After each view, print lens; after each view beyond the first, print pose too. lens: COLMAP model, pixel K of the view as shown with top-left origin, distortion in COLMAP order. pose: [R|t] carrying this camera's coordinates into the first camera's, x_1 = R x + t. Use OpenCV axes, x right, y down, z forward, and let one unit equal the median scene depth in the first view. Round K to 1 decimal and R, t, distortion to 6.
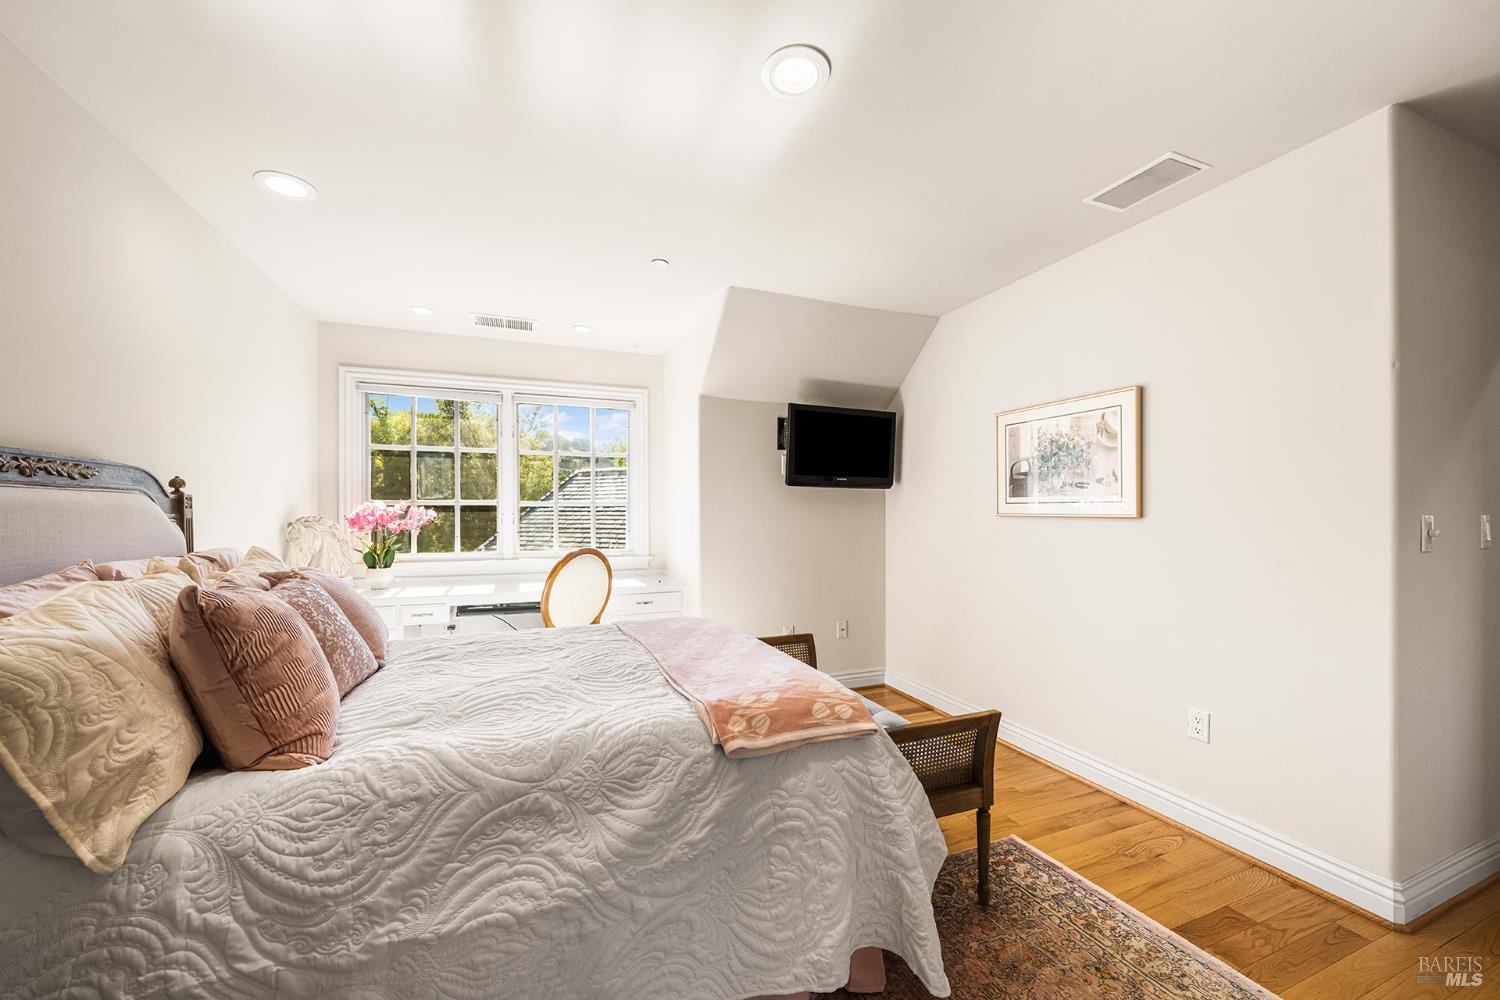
lens RADIAL K [[555.2, 0, 754.5], [0, 555.2, 511.8], [0, 0, 1]] dist [-0.005170, -0.000279]
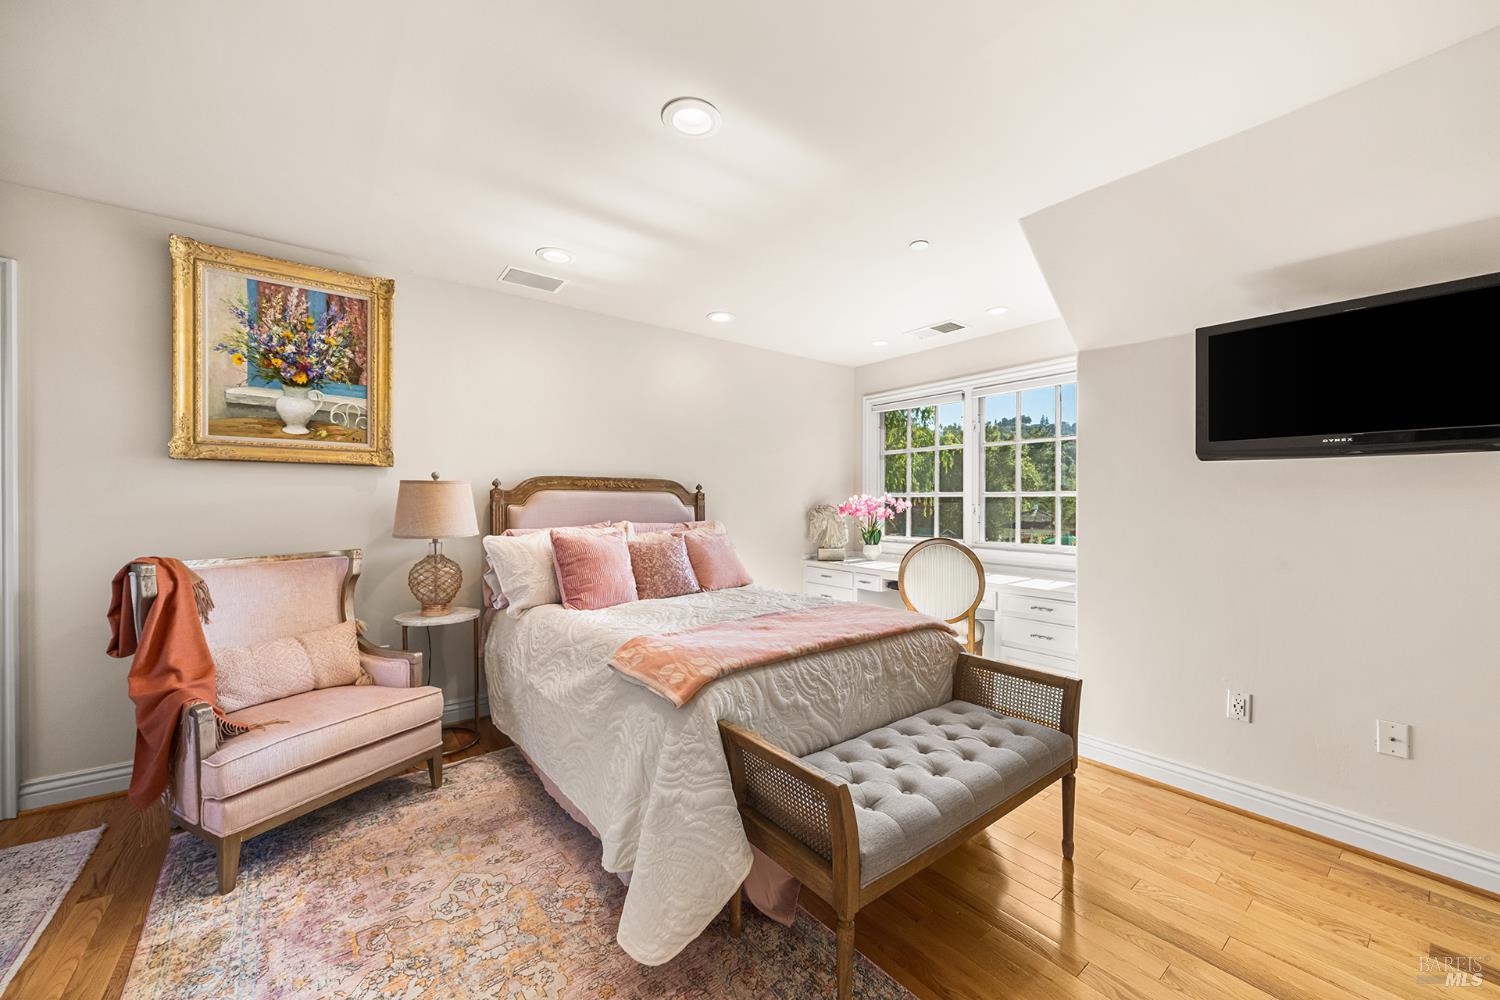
lens RADIAL K [[555.2, 0, 737.2], [0, 555.2, 506.7], [0, 0, 1]] dist [-0.005170, -0.000279]
pose [[0.274741, 0.007412, -0.961490, 0.517203], [-0.002046, 0.999973, 0.007124, 0.001507], [0.961516, 0.000010, 0.274749, 0.329874]]
